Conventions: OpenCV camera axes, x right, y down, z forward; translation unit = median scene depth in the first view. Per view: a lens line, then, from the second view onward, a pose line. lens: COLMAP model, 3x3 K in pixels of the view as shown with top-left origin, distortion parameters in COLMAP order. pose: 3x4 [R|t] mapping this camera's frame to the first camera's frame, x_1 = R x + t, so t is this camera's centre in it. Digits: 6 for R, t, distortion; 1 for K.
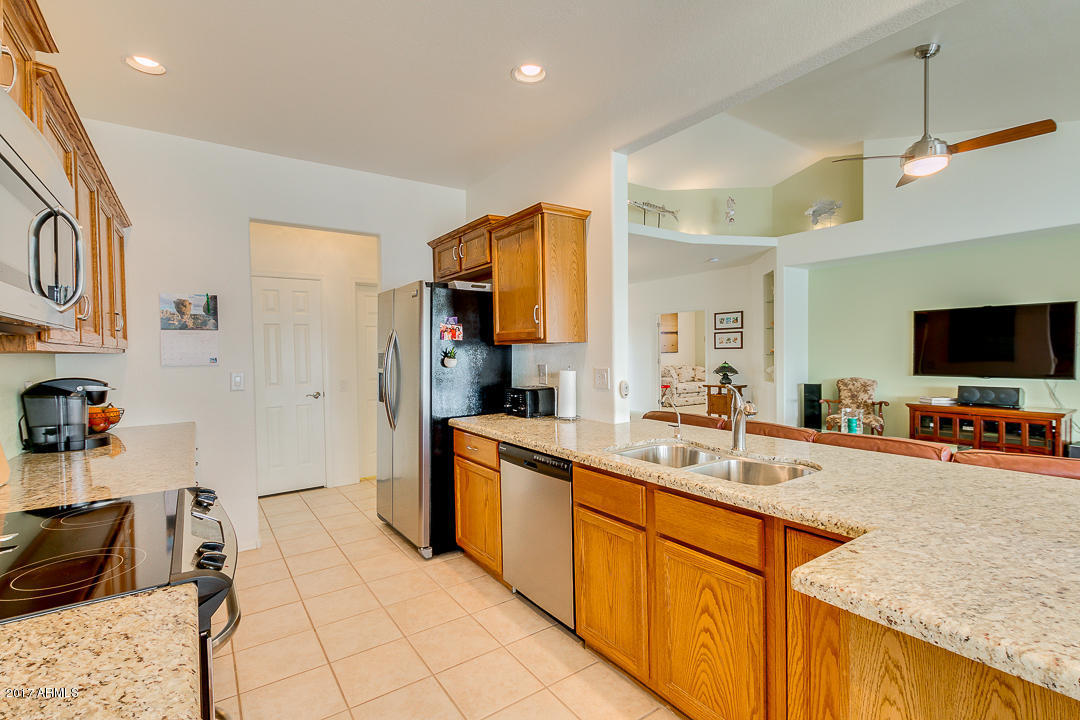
lens RADIAL K [[495.0, 0, 535.7], [0, 495.0, 362.9], [0, 0, 1]] dist [0.010142, -0.006398]
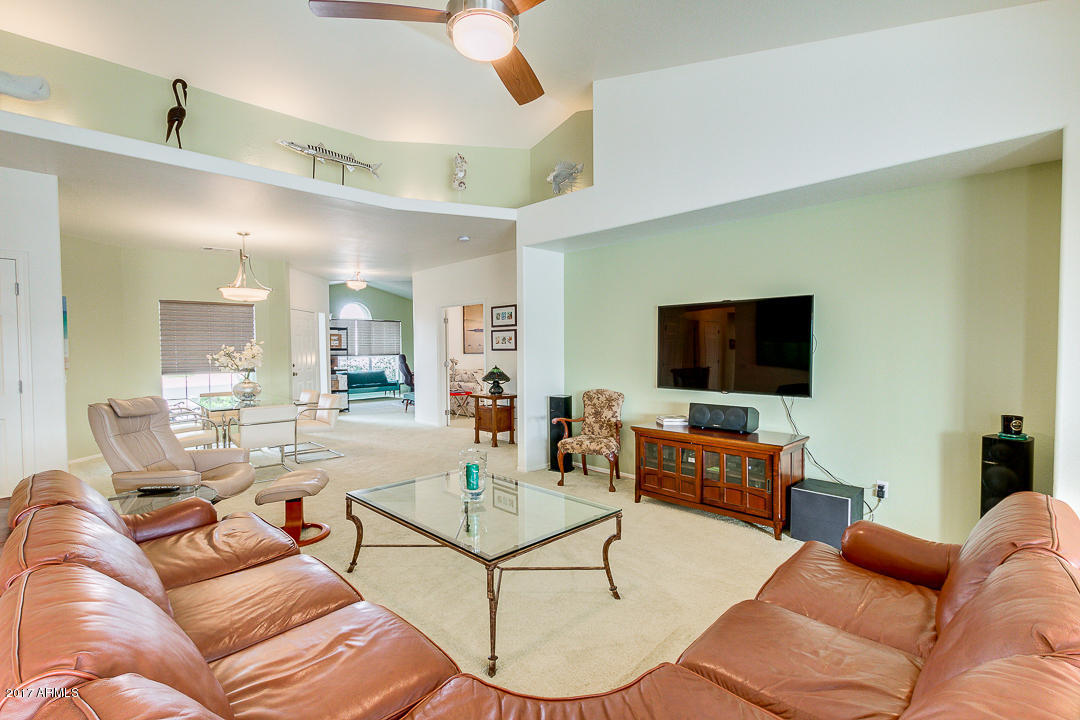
lens RADIAL K [[495.0, 0, 535.7], [0, 495.0, 362.9], [0, 0, 1]] dist [0.010142, -0.006398]
pose [[0.987986, 0.001656, 0.154534, 0.398629], [-0.002368, 0.999987, 0.004424, -0.014758], [-0.154525, -0.004737, 0.987977, 0.229818]]
